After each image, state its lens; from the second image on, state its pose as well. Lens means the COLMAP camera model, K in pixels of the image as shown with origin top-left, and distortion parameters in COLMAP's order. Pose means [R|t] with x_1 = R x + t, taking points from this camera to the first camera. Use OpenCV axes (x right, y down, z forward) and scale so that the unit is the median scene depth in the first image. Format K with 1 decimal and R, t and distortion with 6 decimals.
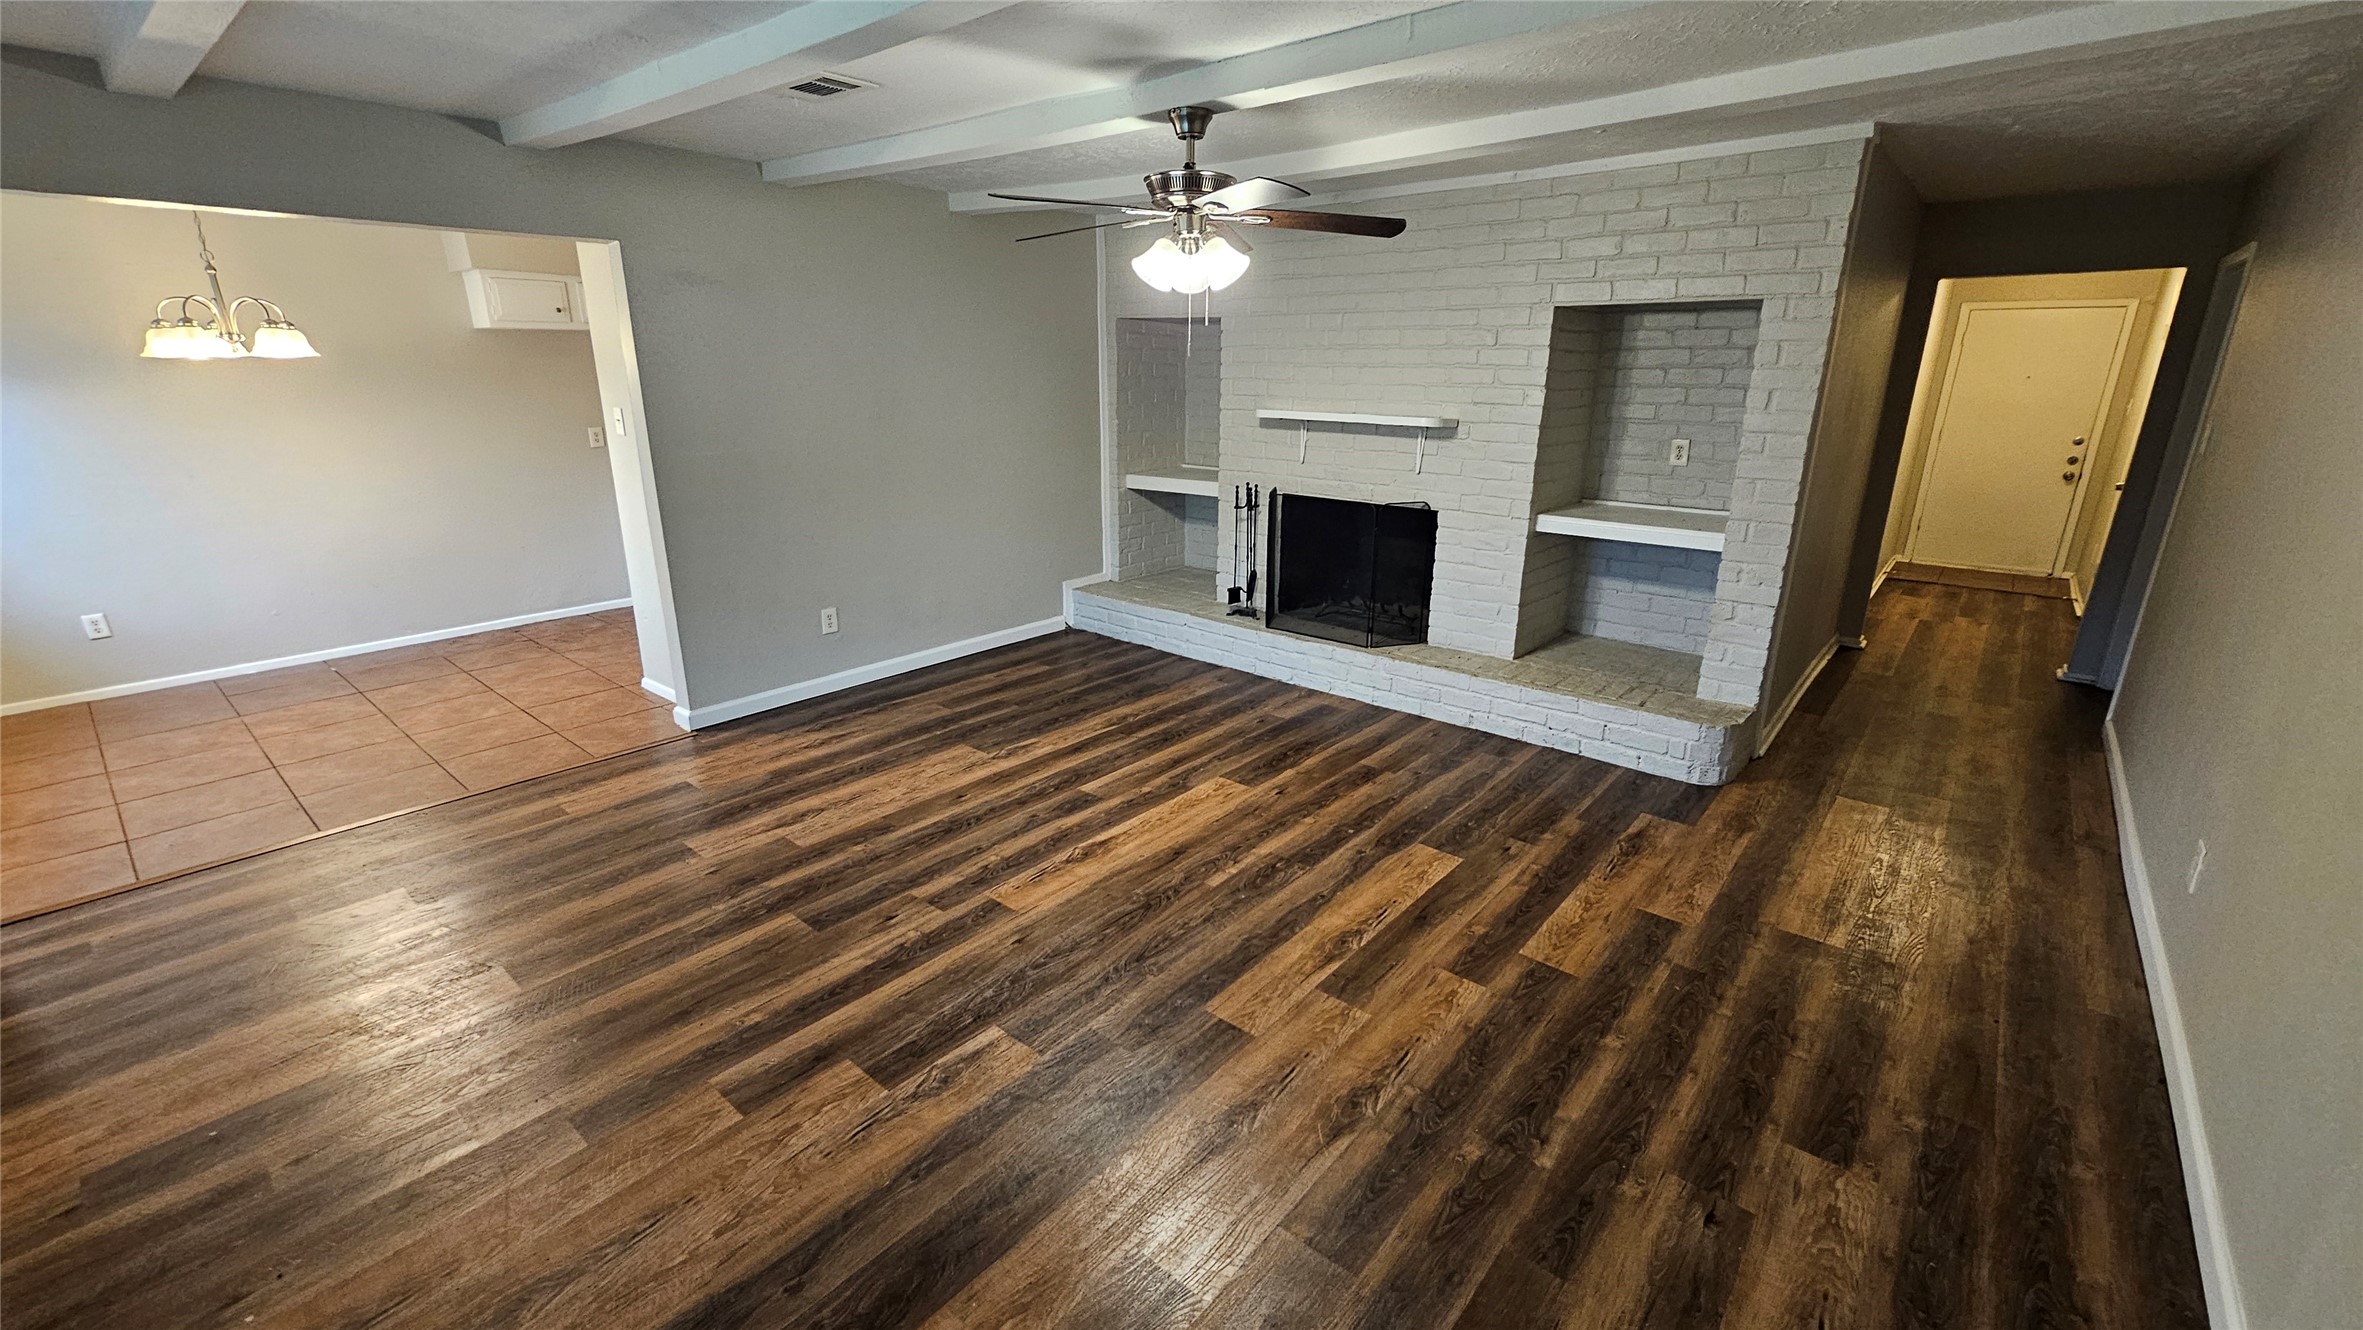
lens RADIAL K [[966.2, 0, 1168.6], [0, 966.2, 655.5], [0, 0, 1]] dist [0.000314, 0.000192]
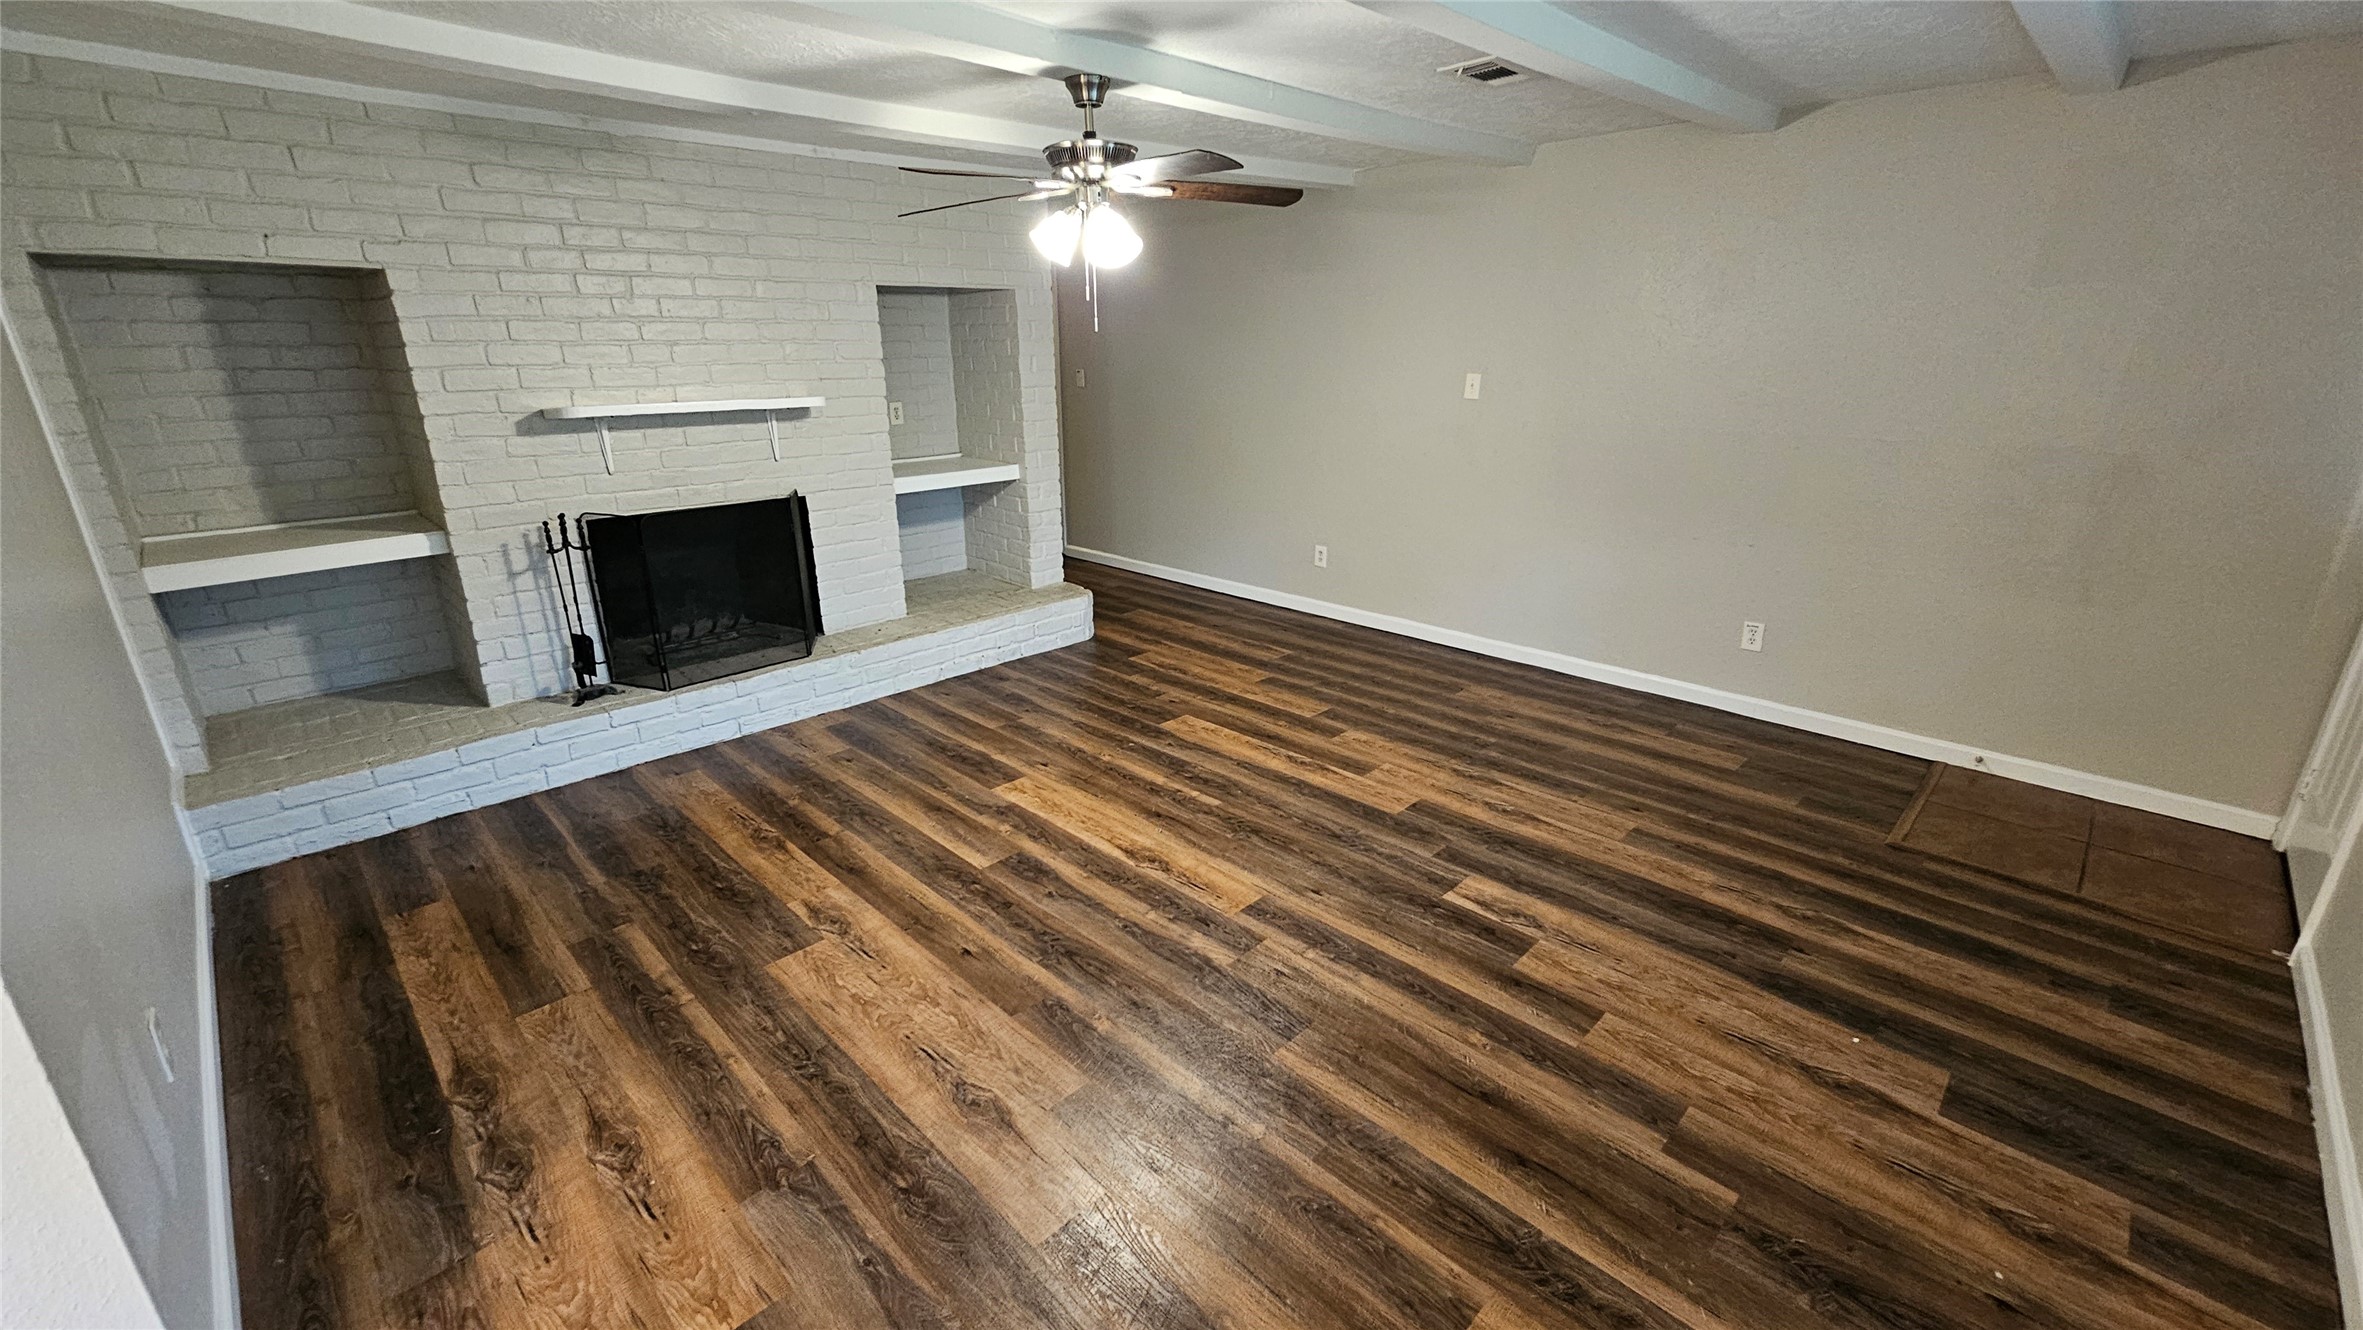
lens RADIAL K [[966.2, 0, 1174.4], [0, 966.2, 666.1], [0, 0, 1]] dist [0.000314, 0.000192]
pose [[0.078593, -0.326364, 0.941971, -0.885257], [0.295694, 0.910004, 0.290617, -0.229732], [-0.952044, 0.255695, 0.168024, 0.745964]]
